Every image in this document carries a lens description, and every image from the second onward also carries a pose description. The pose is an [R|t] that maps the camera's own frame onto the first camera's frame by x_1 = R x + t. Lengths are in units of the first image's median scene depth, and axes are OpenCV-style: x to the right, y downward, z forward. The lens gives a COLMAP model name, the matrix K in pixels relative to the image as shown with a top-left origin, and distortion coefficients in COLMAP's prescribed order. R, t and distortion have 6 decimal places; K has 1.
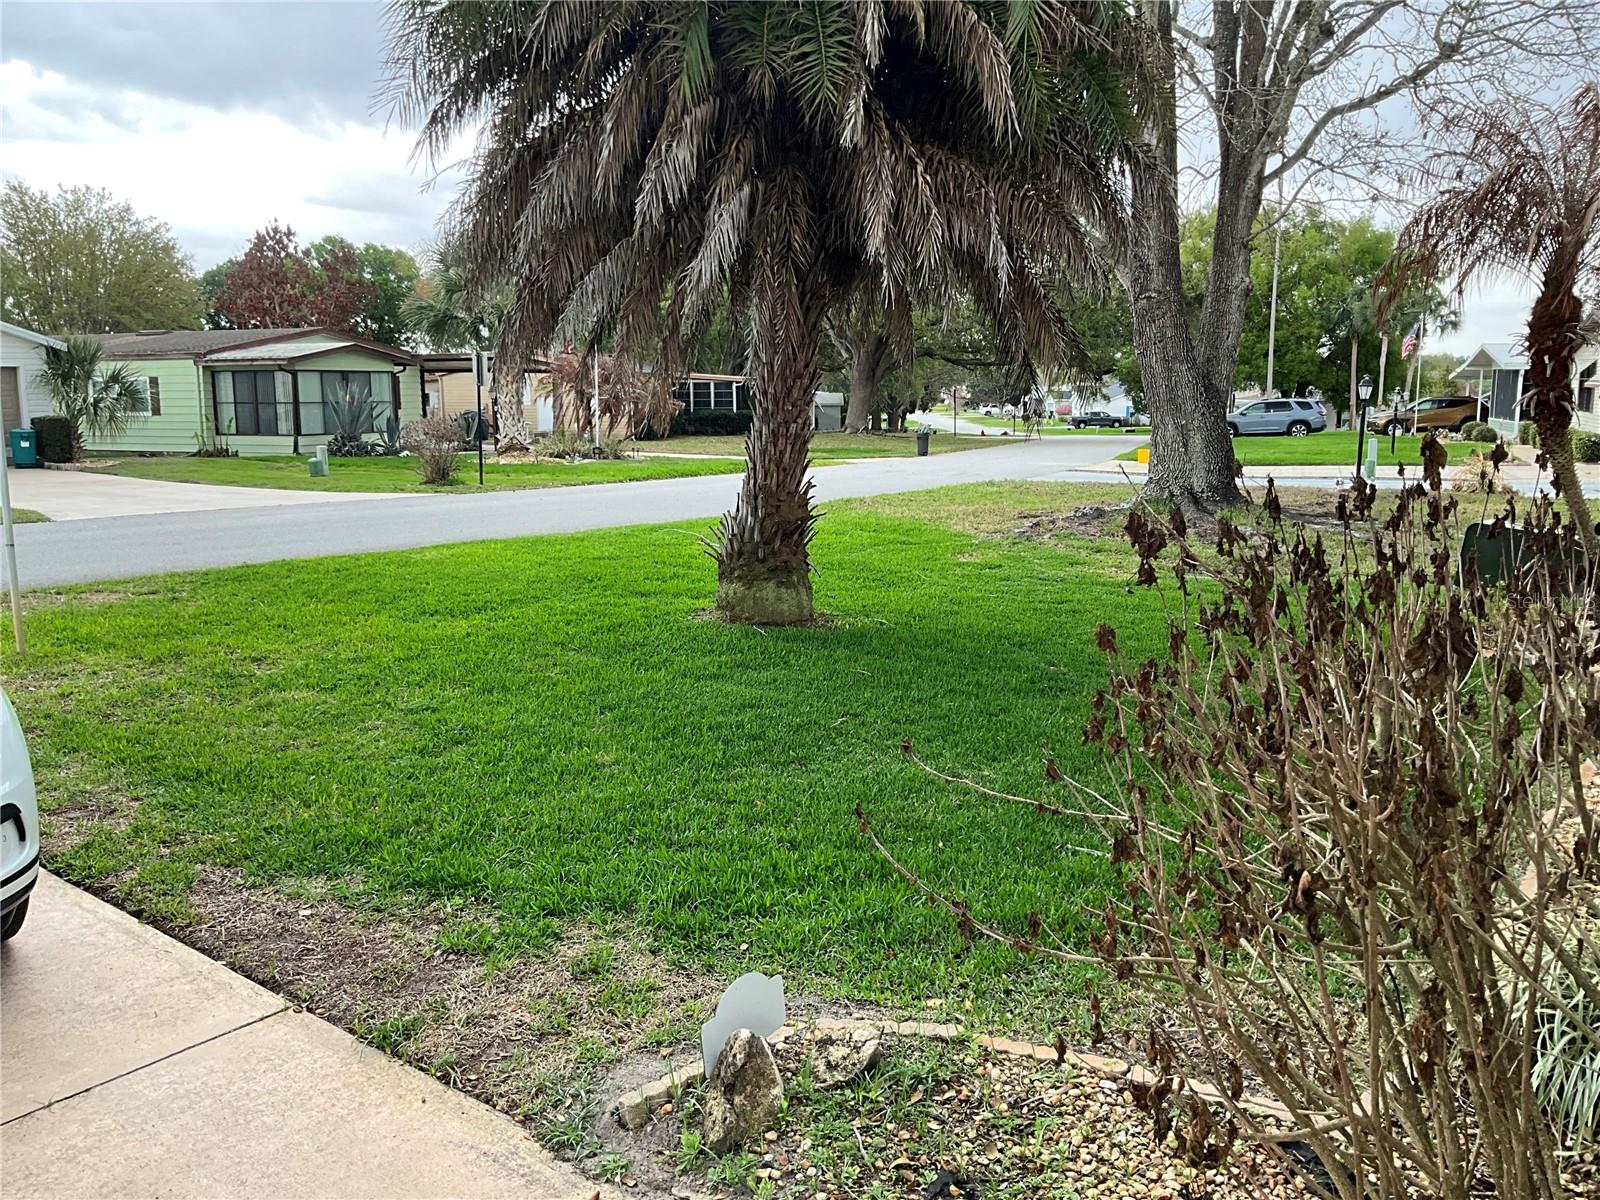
lens RADIAL K [[1325.8, 0, 791.9], [0, 1325.8, 609.2], [0, 0, 1]] dist [0.095162, -0.199844]
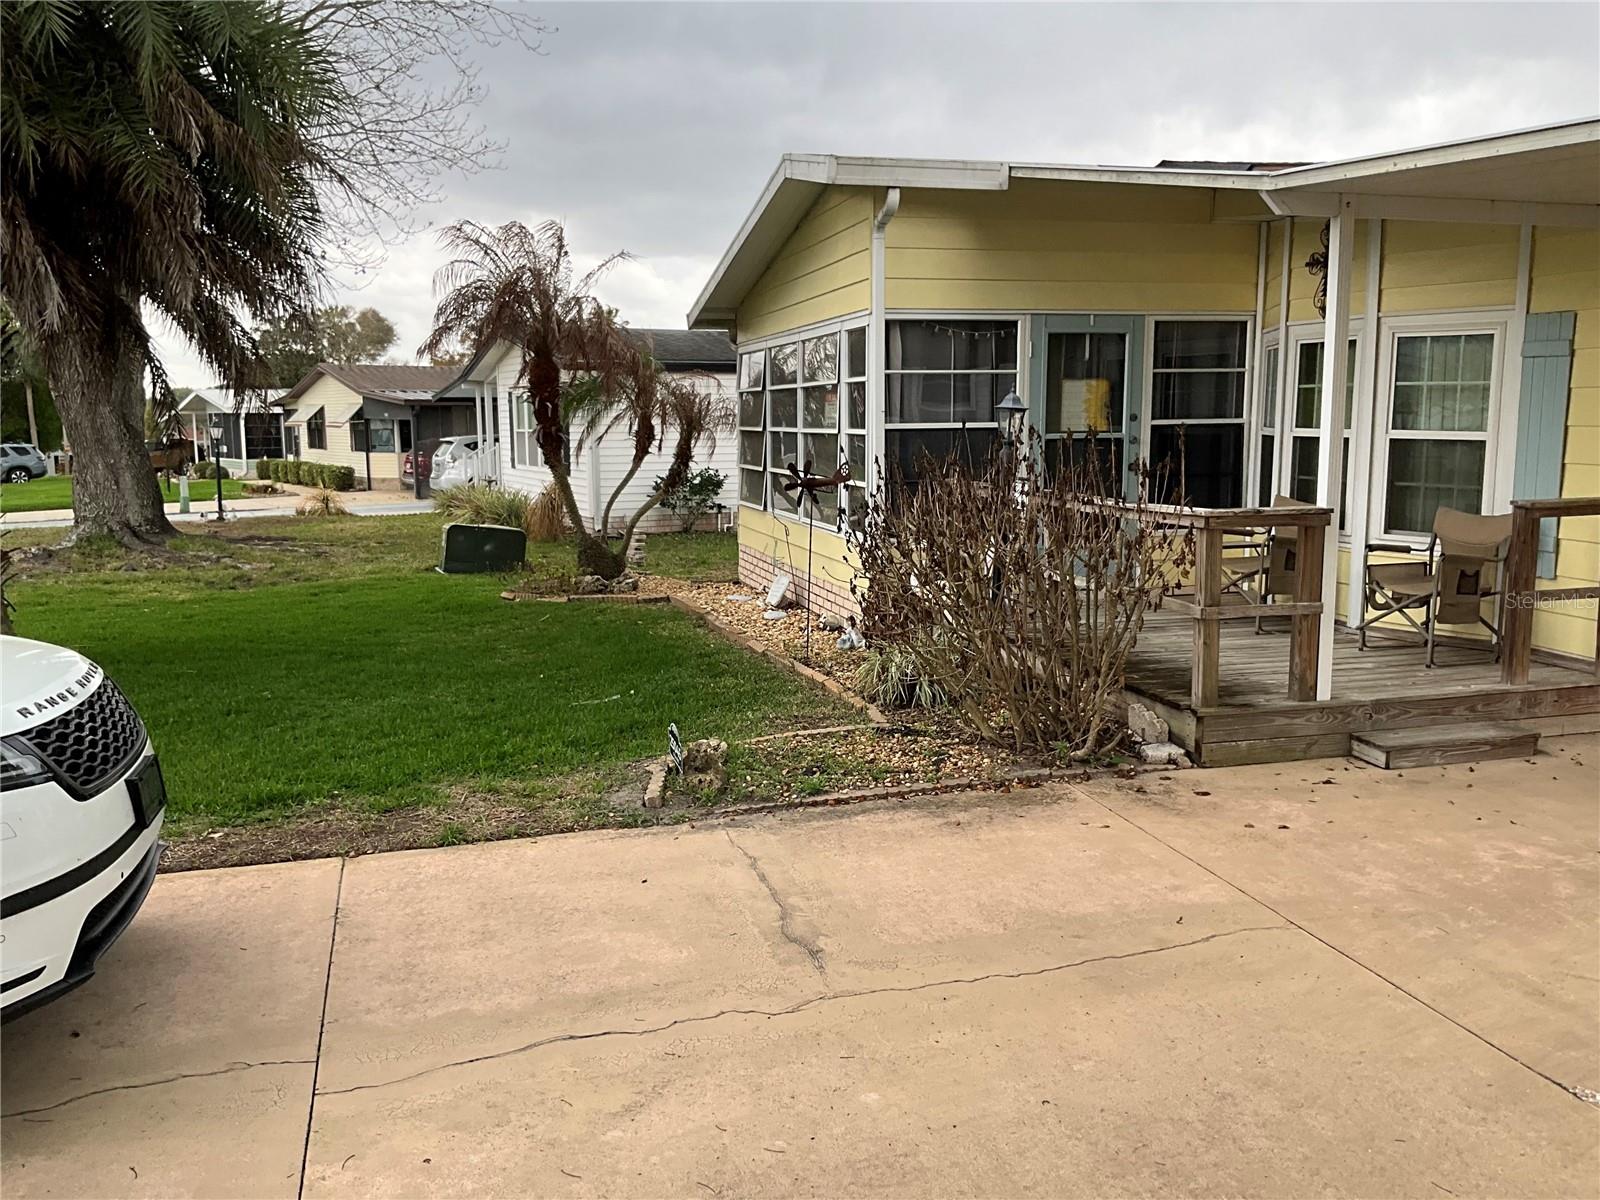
lens RADIAL K [[1325.8, 0, 791.9], [0, 1325.8, 609.2], [0, 0, 1]] dist [0.095162, -0.199844]
pose [[0.591498, -0.117761, 0.797661, -0.246040], [0.143732, 0.988832, 0.039401, 0.010647], [-0.793392, 0.091344, 0.601818, -0.050323]]
